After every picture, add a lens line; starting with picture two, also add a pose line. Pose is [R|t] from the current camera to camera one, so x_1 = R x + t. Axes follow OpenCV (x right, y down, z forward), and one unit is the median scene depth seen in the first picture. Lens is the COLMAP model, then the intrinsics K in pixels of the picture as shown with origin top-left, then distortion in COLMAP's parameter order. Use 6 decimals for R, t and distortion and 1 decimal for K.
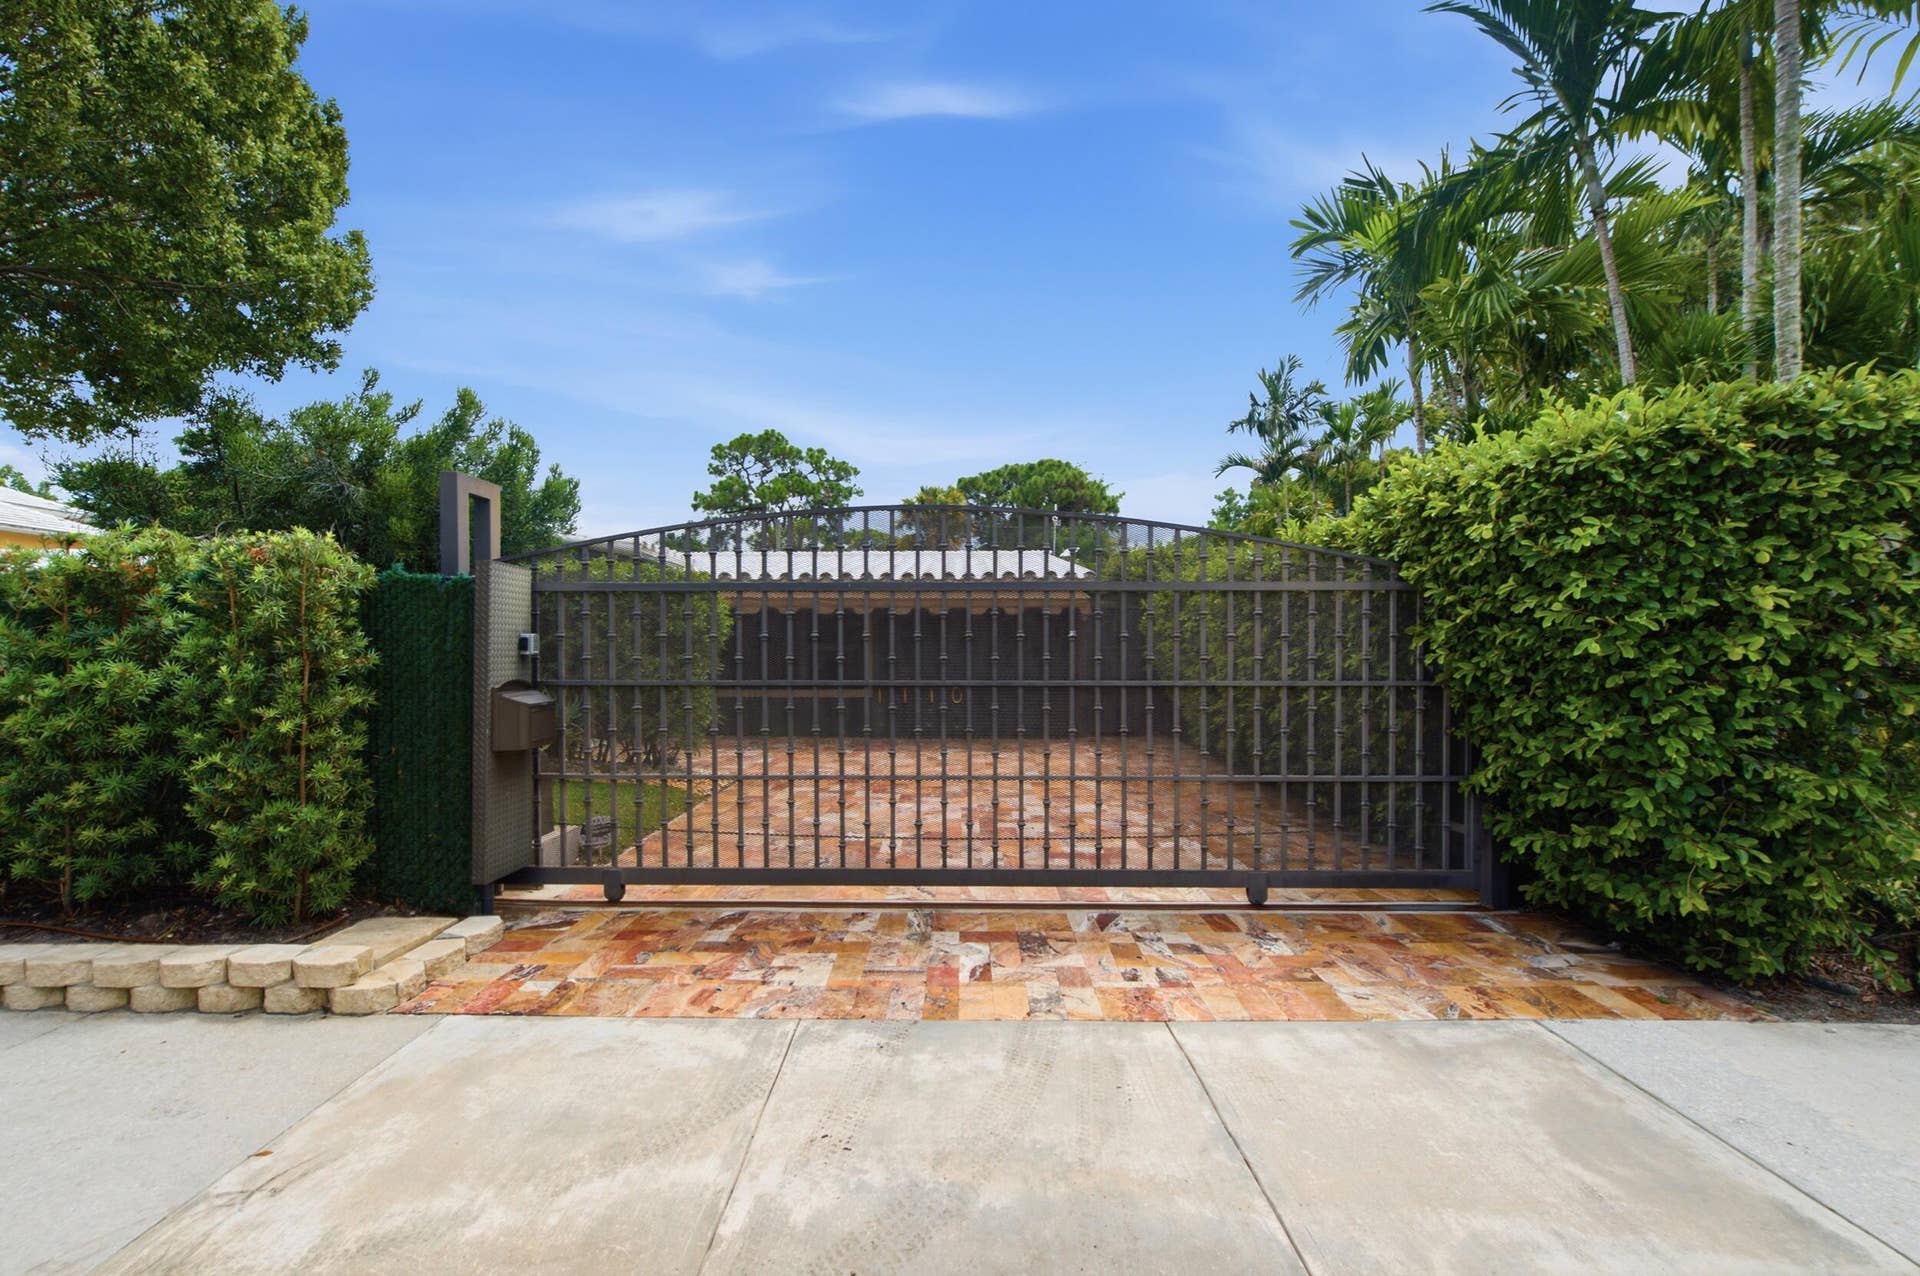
lens RADIAL K [[767.2, 0, 962.1], [0, 767.2, 648.5], [0, 0, 1]] dist [0.002871, -0.000095]
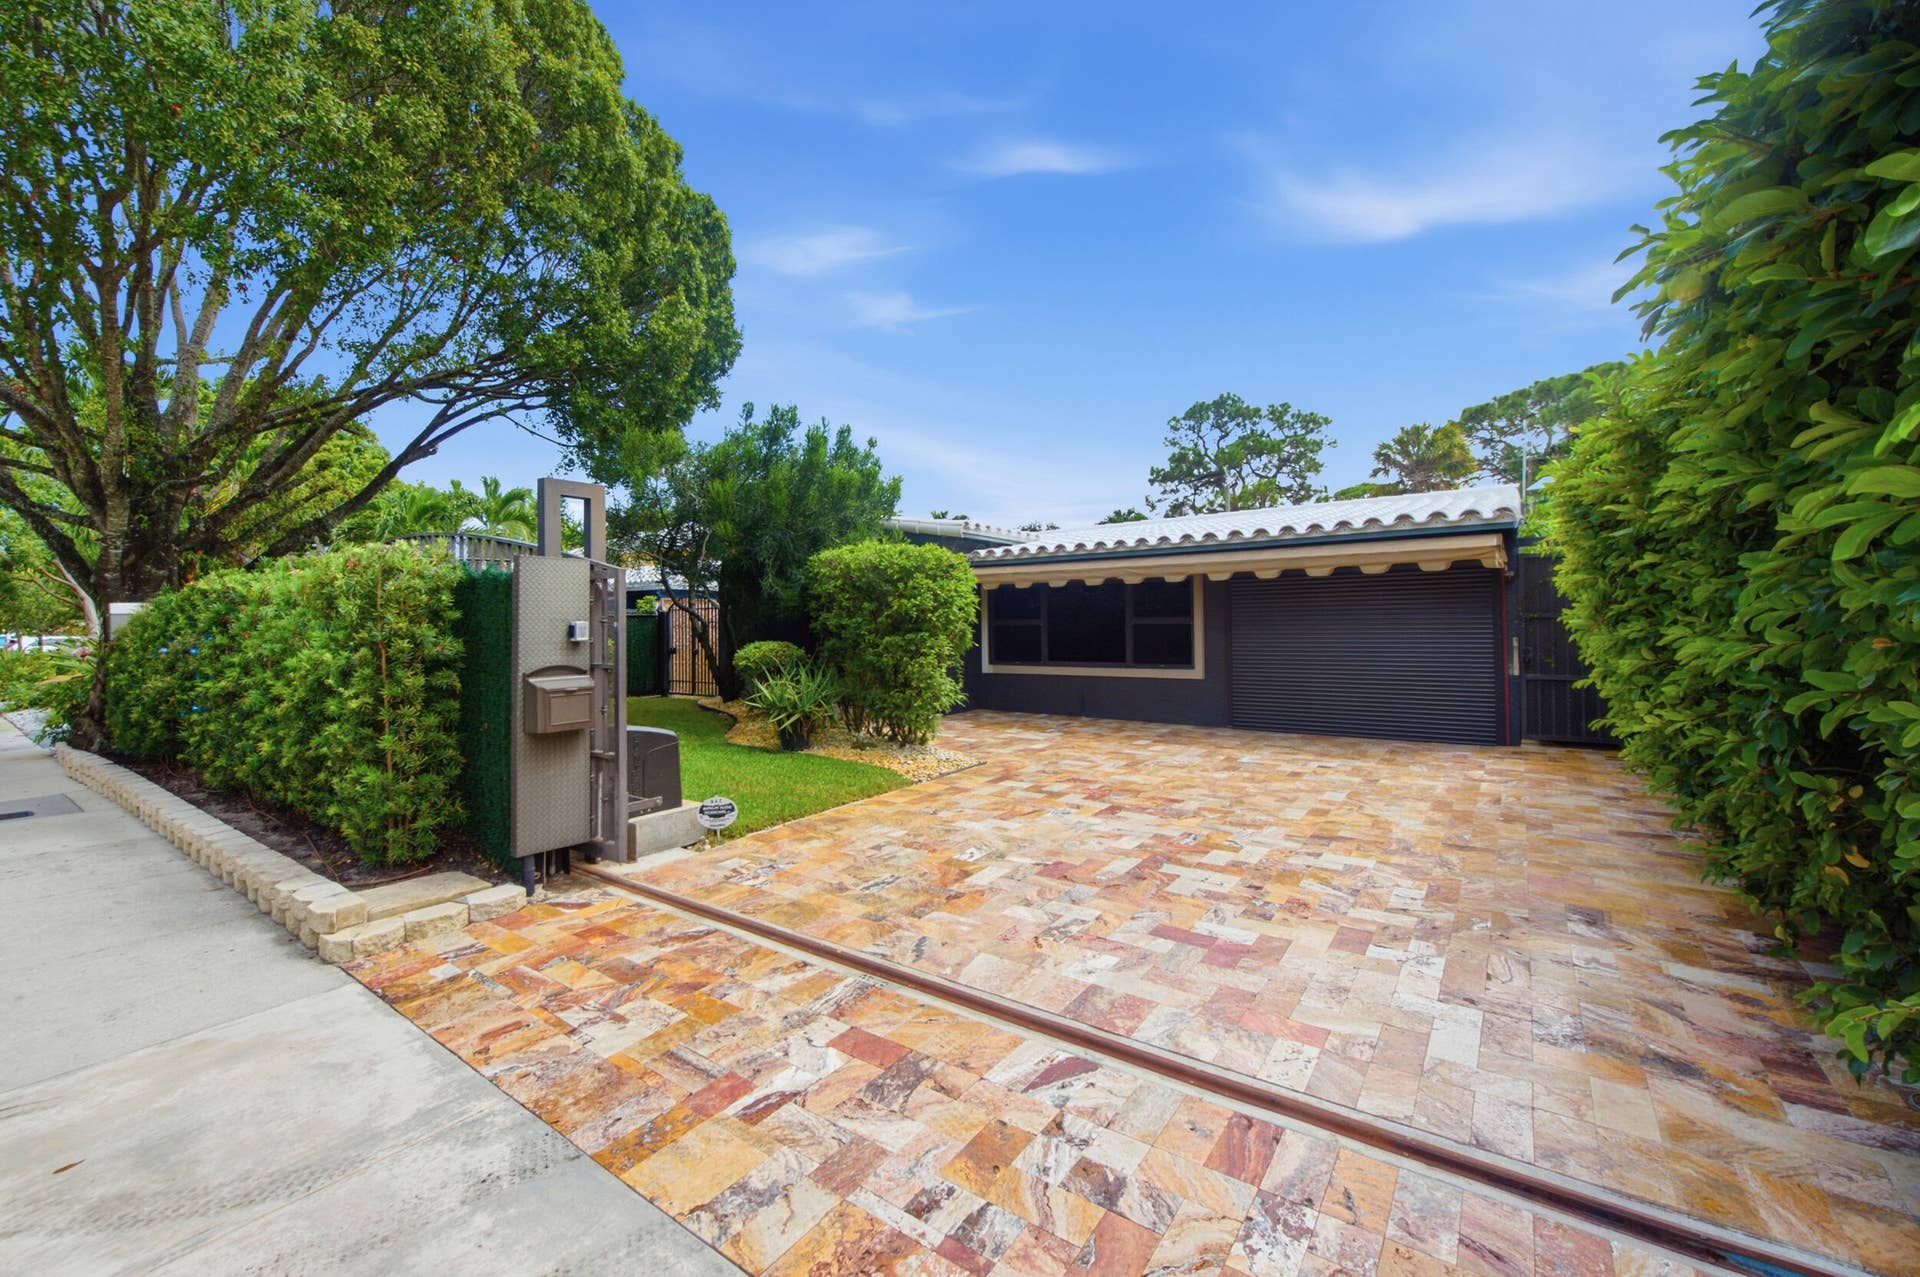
lens RADIAL K [[767.2, 0, 977.5], [0, 767.2, 598.0], [0, 0, 1]] dist [0.002871, -0.000095]
pose [[0.818557, -0.030601, -0.573609, 0.515034], [0.014853, 0.999374, -0.032120, -0.009858], [0.574233, 0.017773, 0.818499, 0.462069]]
